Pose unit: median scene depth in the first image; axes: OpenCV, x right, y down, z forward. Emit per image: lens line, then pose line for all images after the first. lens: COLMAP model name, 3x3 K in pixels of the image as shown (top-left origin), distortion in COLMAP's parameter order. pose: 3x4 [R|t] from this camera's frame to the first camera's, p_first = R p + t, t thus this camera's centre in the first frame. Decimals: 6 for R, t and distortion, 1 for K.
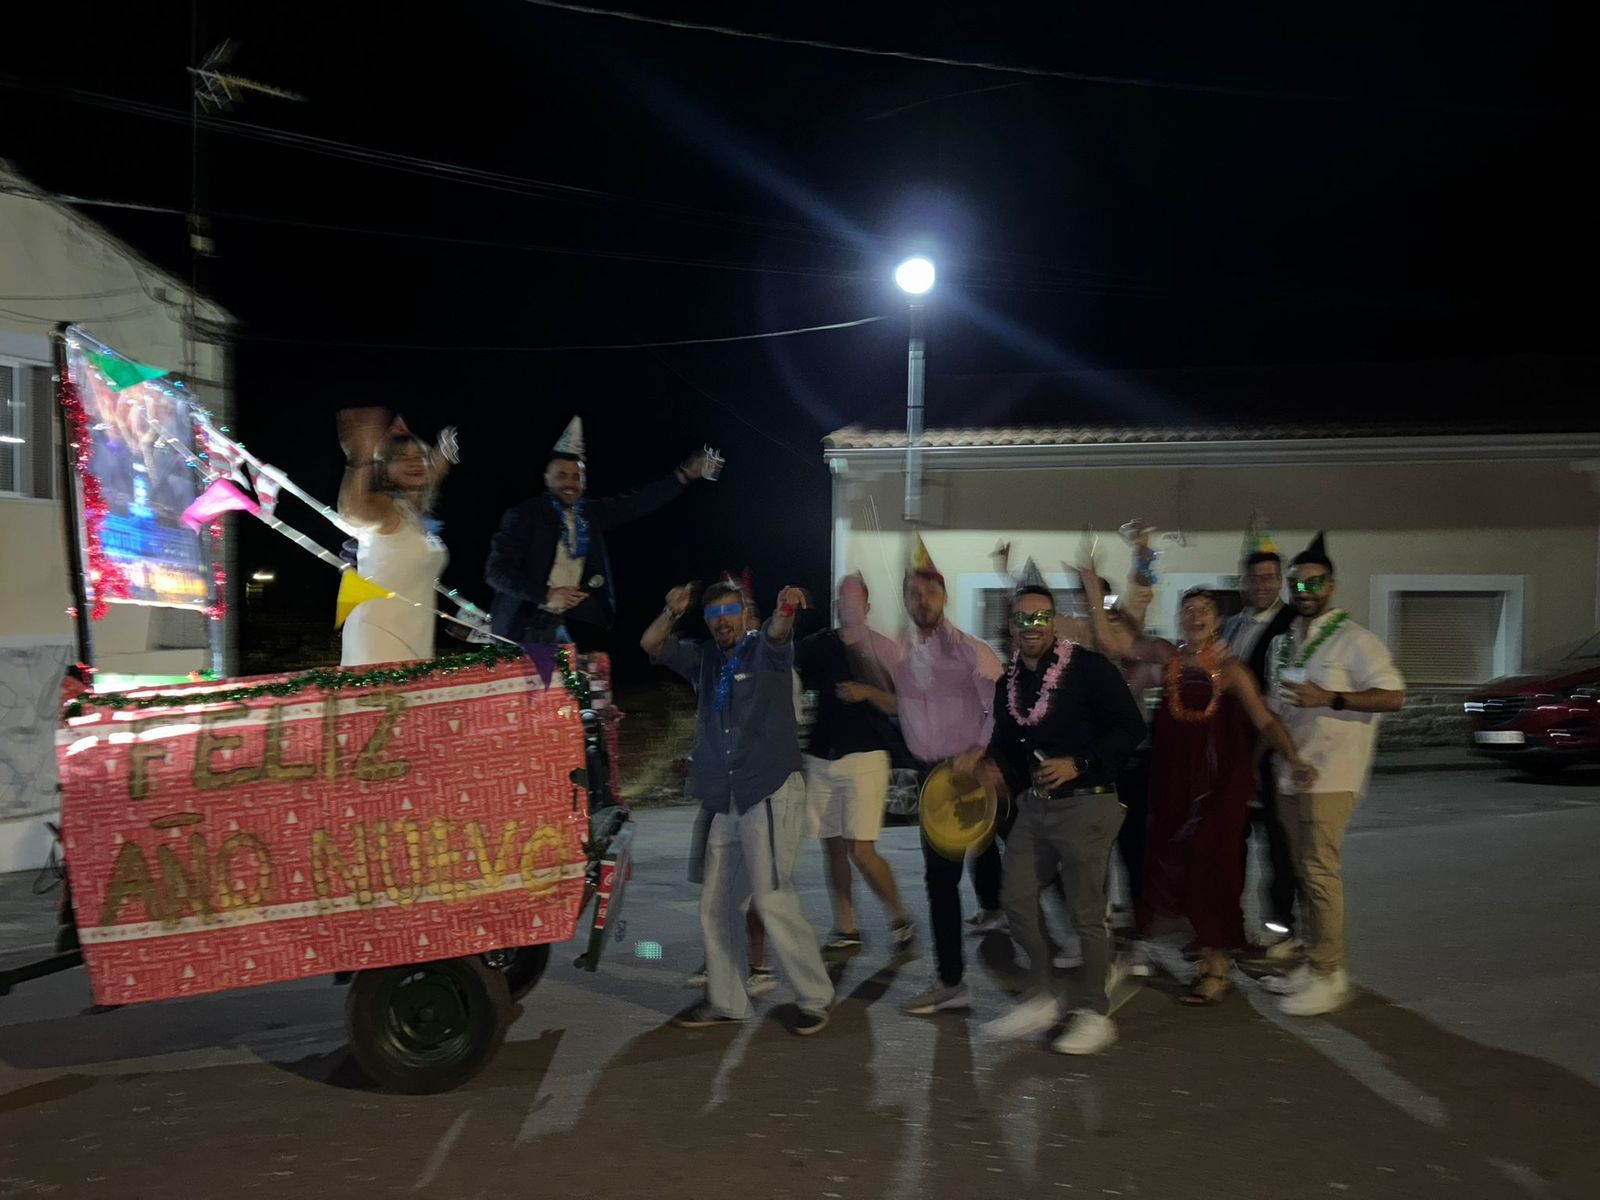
lens RADIAL K [[1223.3, 0, 800.0], [0, 1223.3, 600.0], [0, 0, 1]] dist [-0.001238, 0.065408]
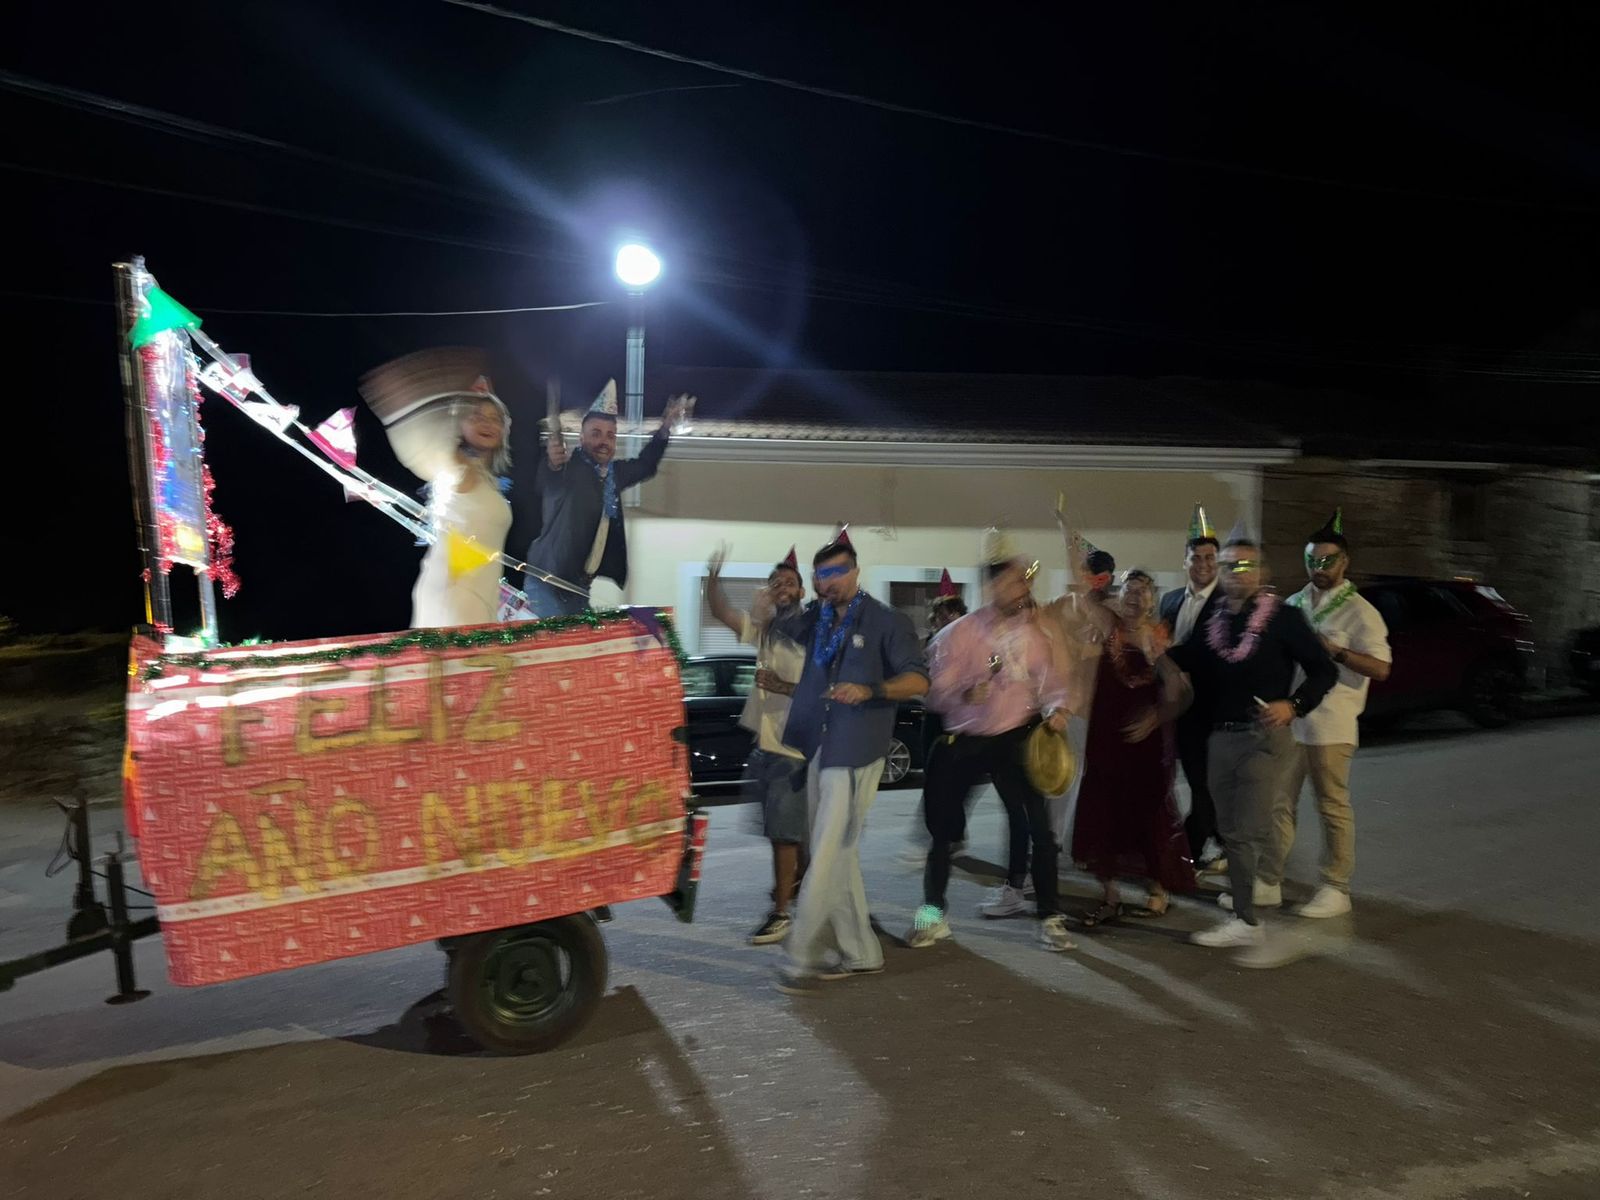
lens RADIAL K [[1221.3, 0, 793.1], [0, 1221.3, 616.9], [0, 0, 1]] dist [0.060526, -0.089660]
pose [[0.967884, 0.003957, 0.251367, -0.354468], [-0.009069, 0.999775, 0.019179, 0.025409], [-0.251234, -0.020843, 0.967702, -0.018855]]
